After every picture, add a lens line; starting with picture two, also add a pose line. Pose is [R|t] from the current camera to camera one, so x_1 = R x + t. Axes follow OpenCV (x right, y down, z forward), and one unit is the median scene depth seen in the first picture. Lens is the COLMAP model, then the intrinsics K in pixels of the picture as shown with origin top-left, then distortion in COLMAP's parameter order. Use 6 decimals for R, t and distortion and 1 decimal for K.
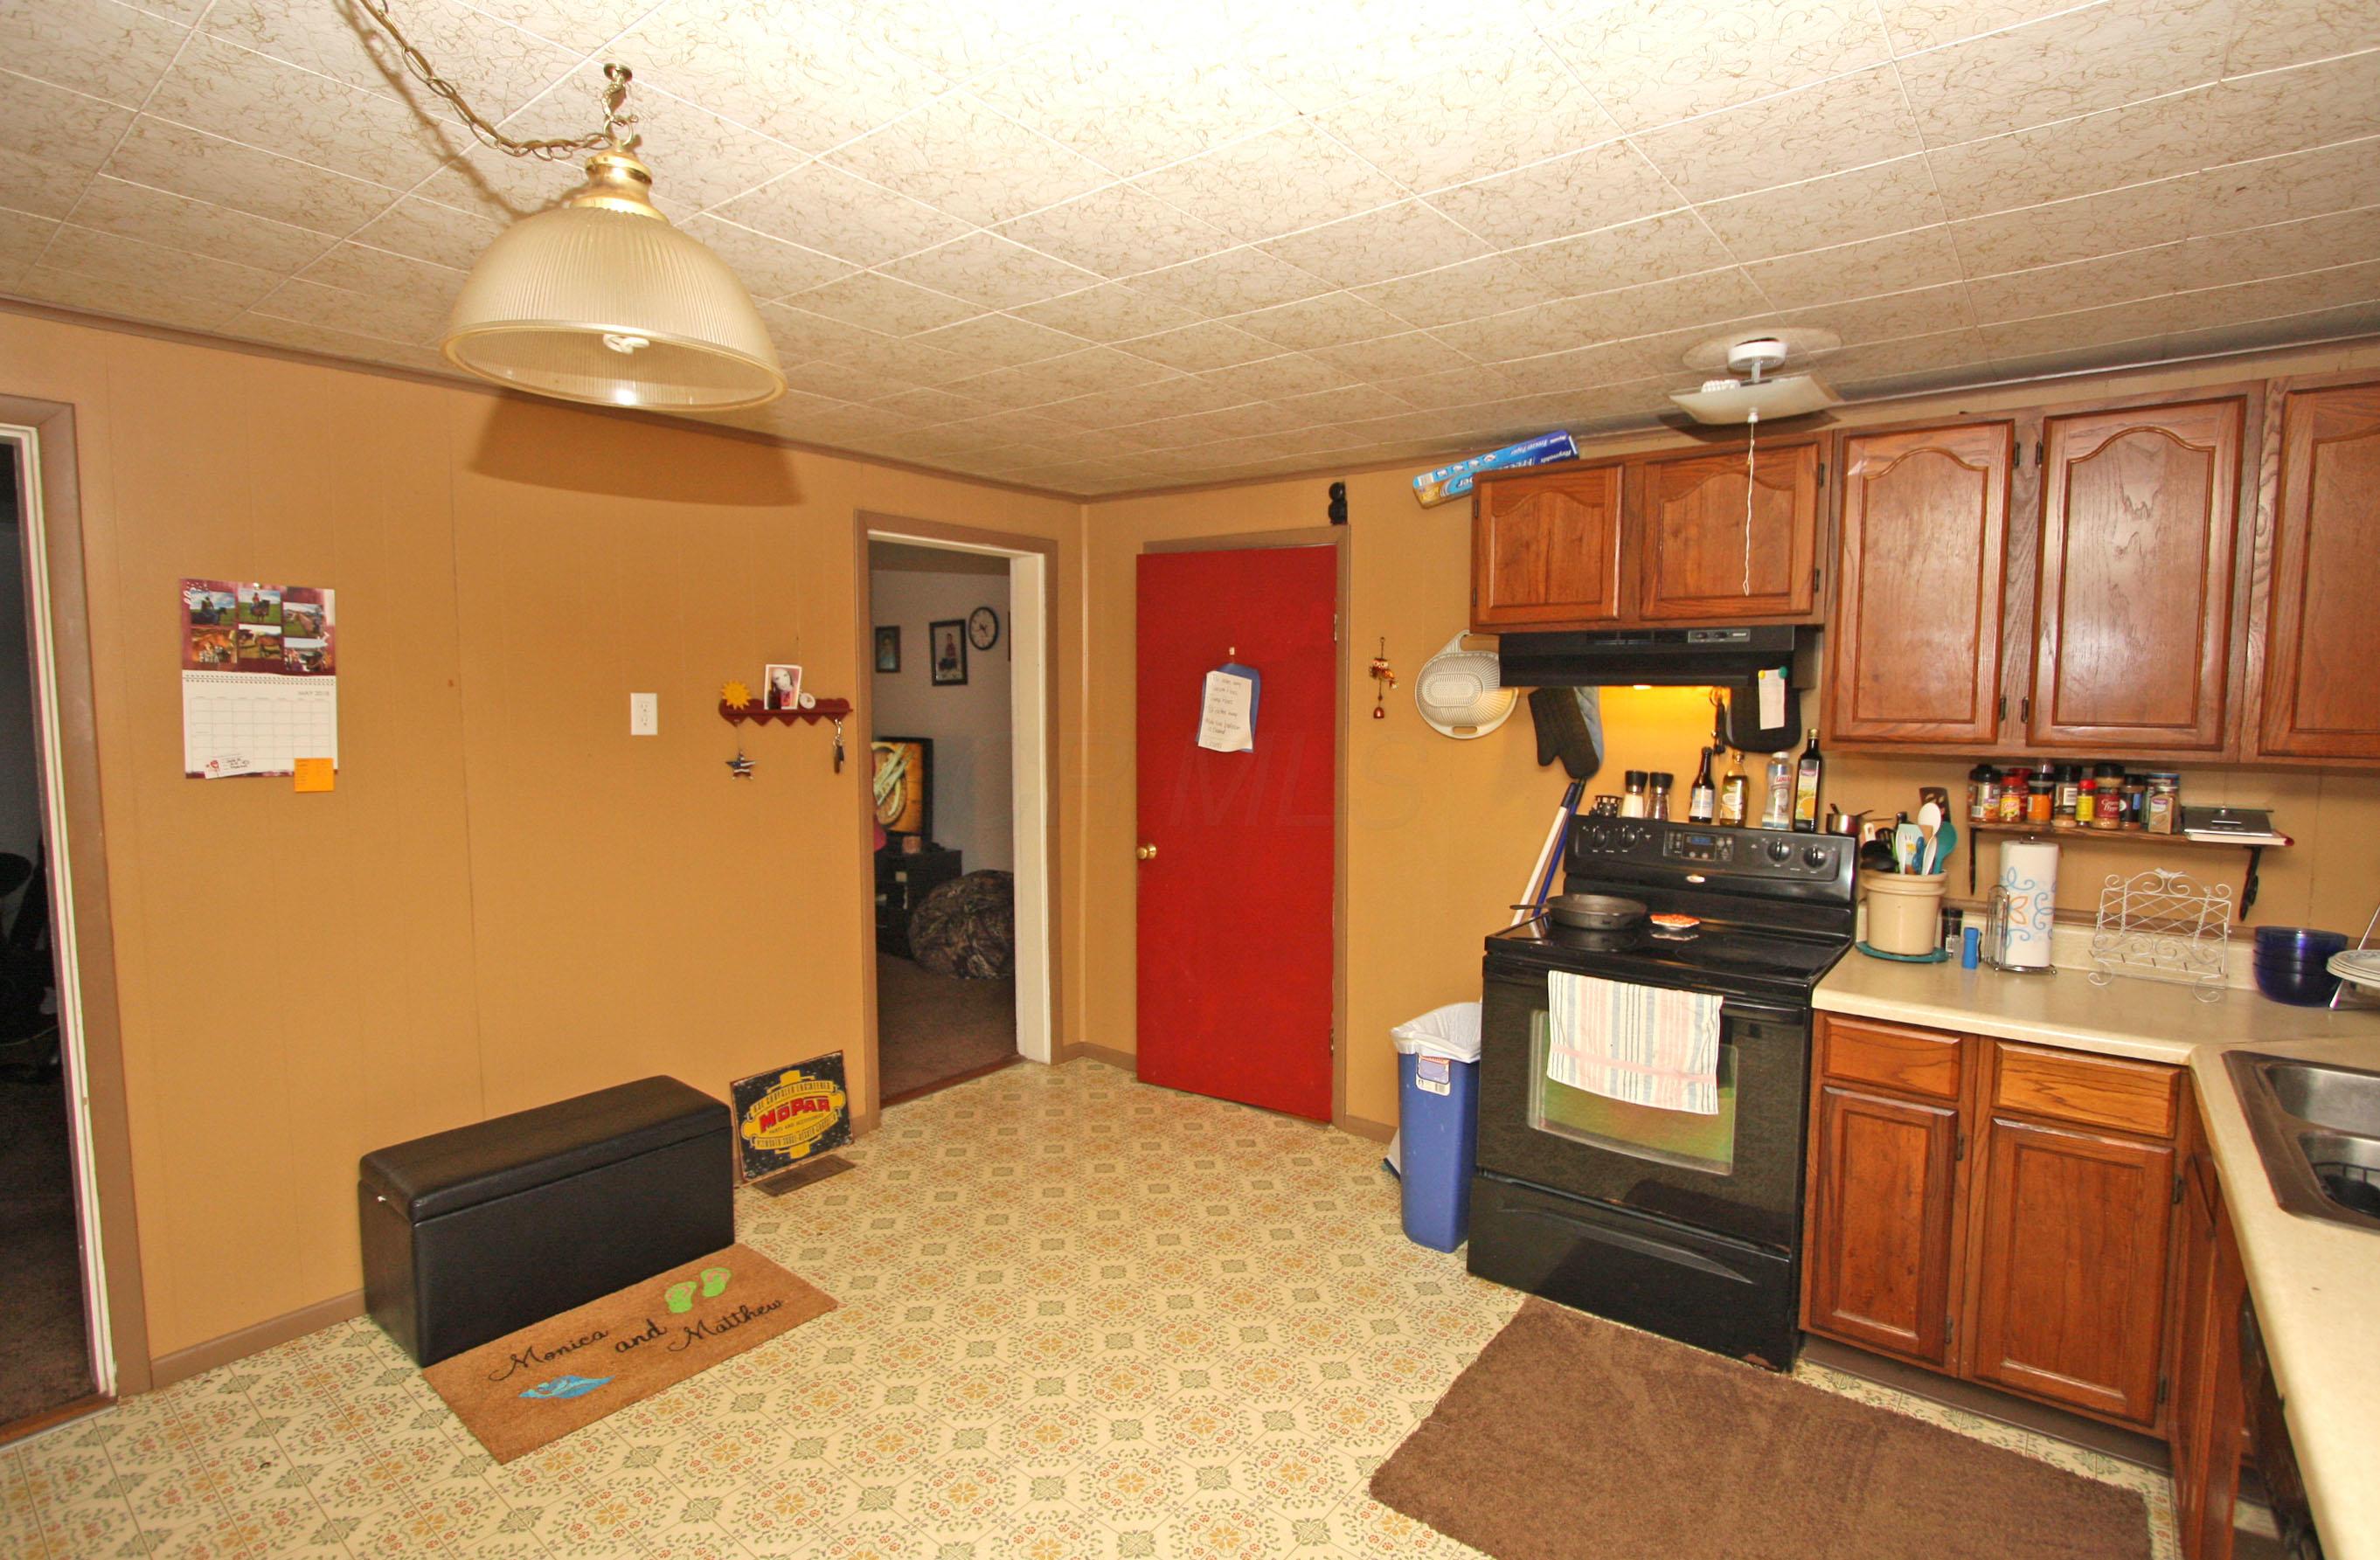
lens RADIAL K [[1142.1, 0, 1191.1], [0, 1142.1, 773.9], [0, 0, 1]] dist [-0.014006, -0.000798]
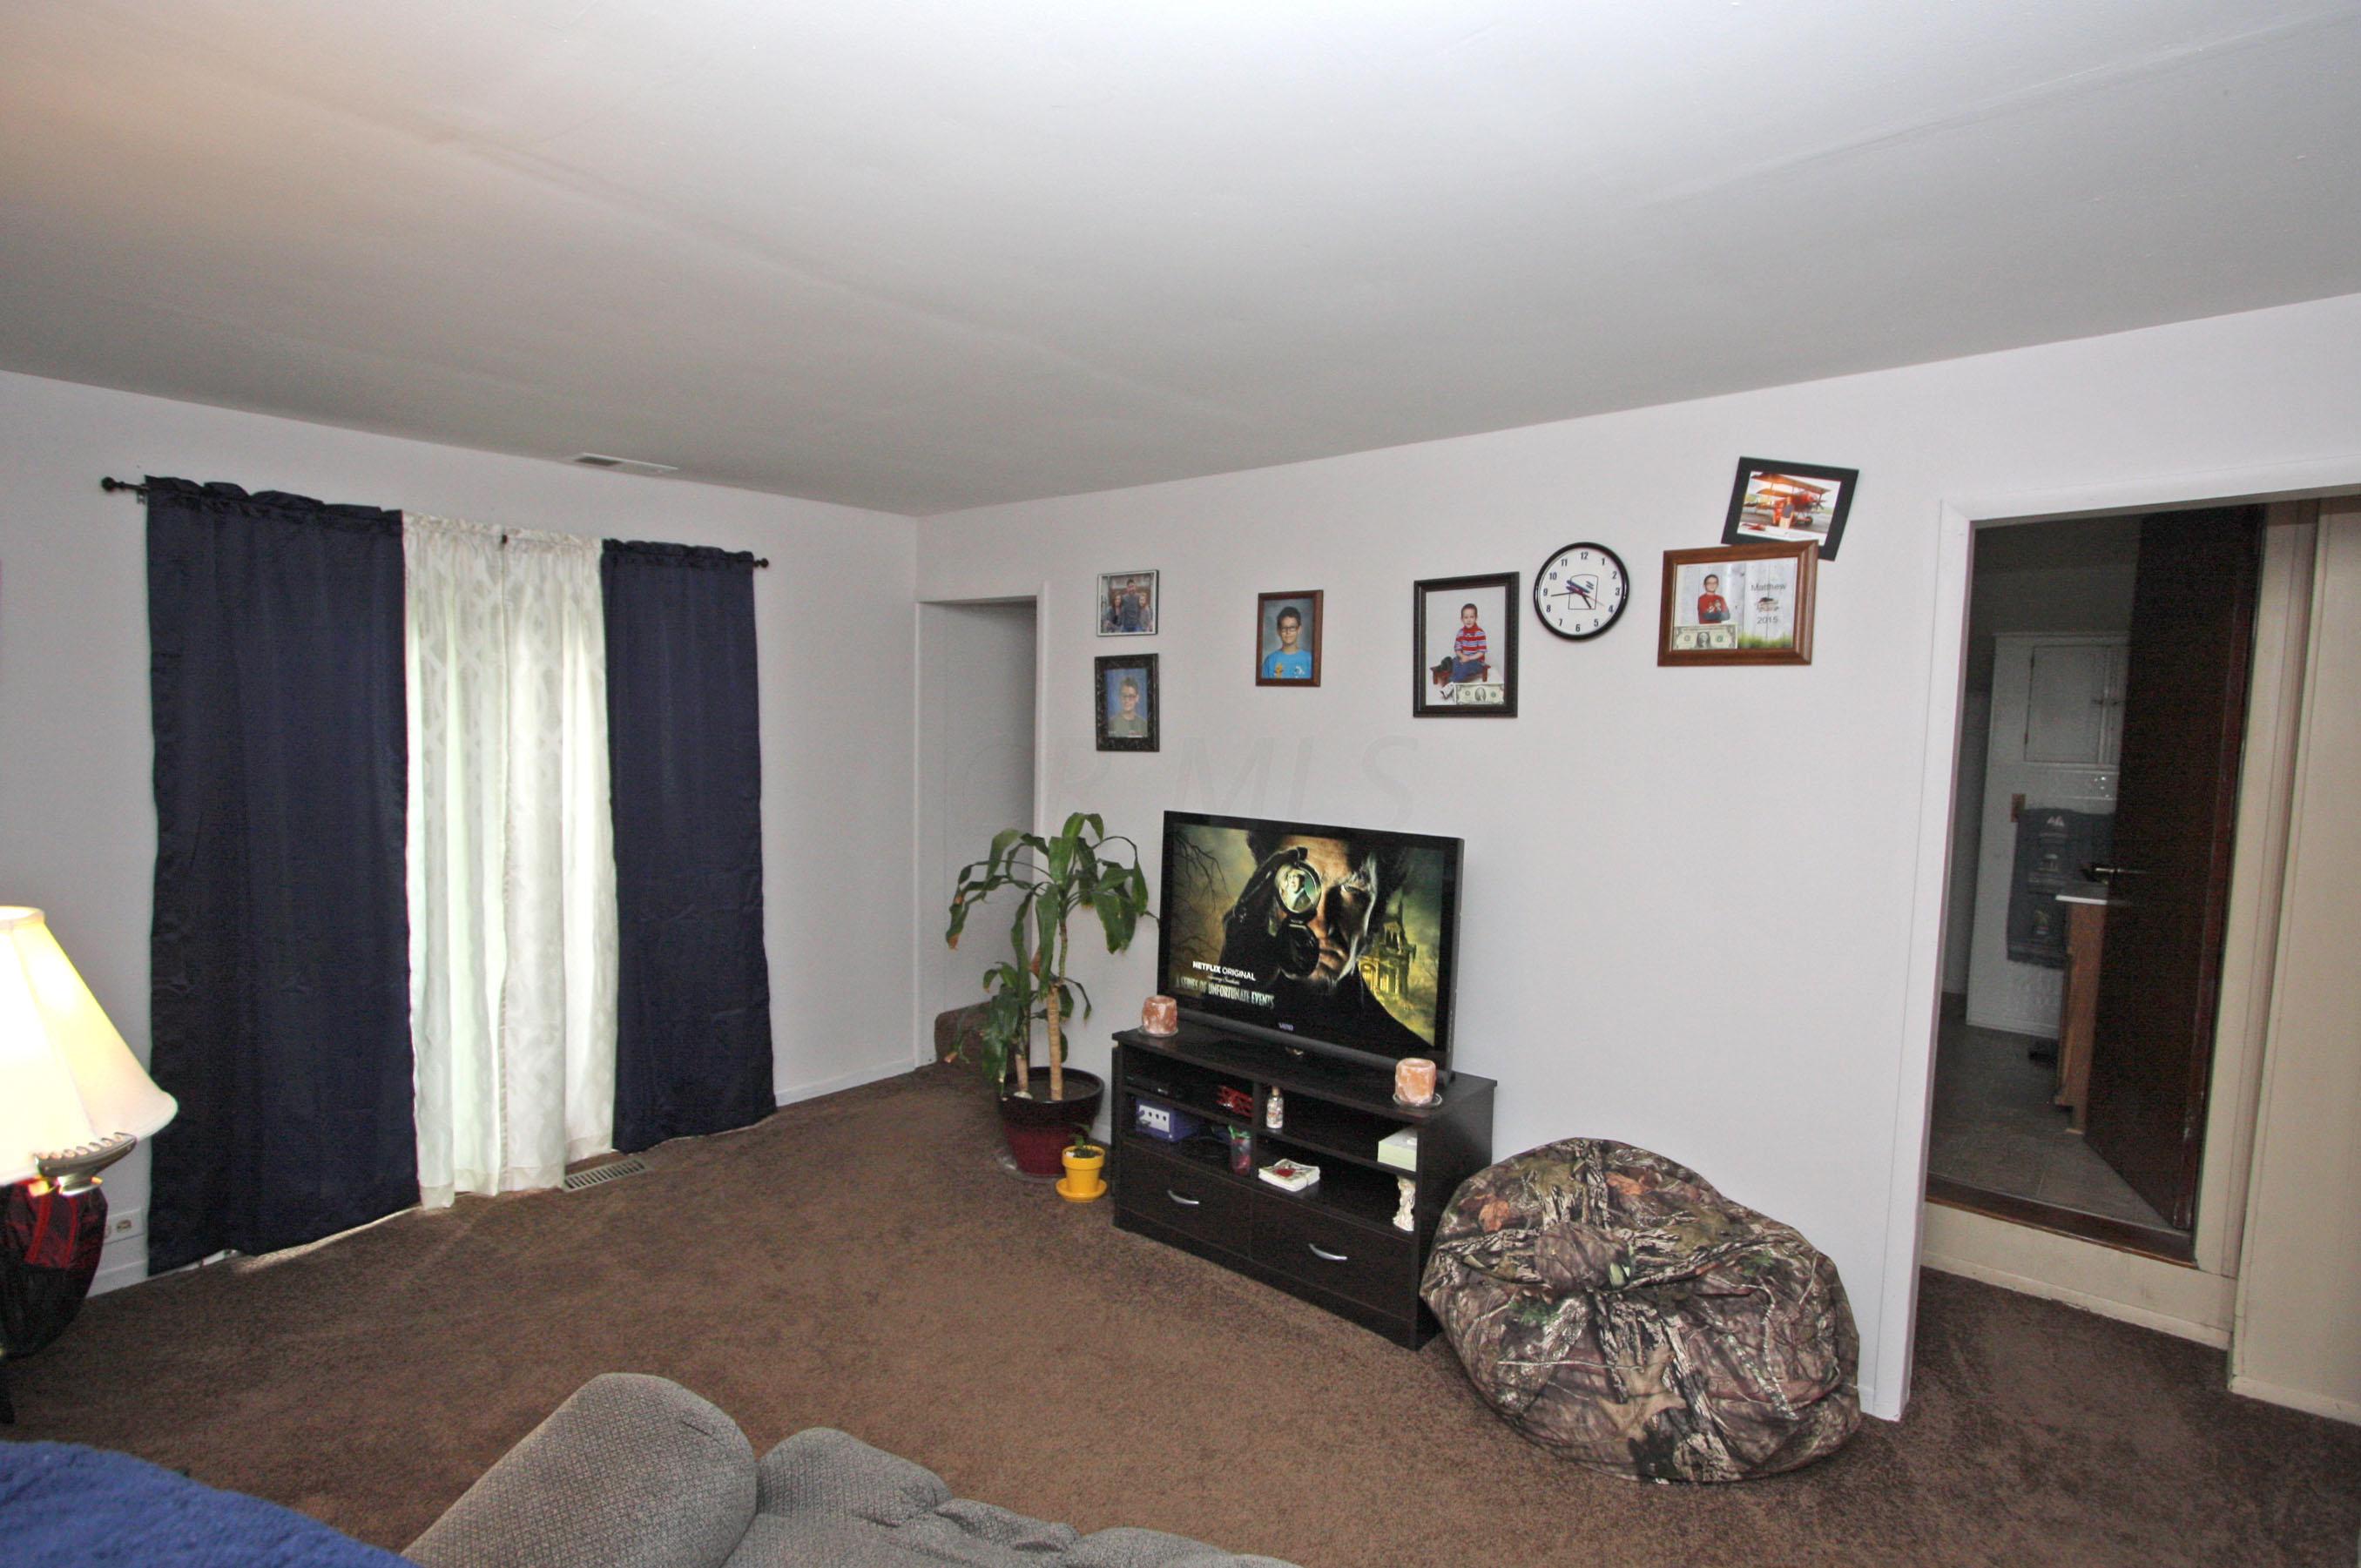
lens RADIAL K [[1133.3, 0, 1196.0], [0, 1133.3, 781.3], [0, 0, 1]] dist [-0.002473, -0.000363]
pose [[0.998859, 0.021283, -0.042763, -0.305714], [-0.021289, 0.999773, 0.000333, -0.049685], [0.042760, 0.000578, 0.999085, 0.543091]]
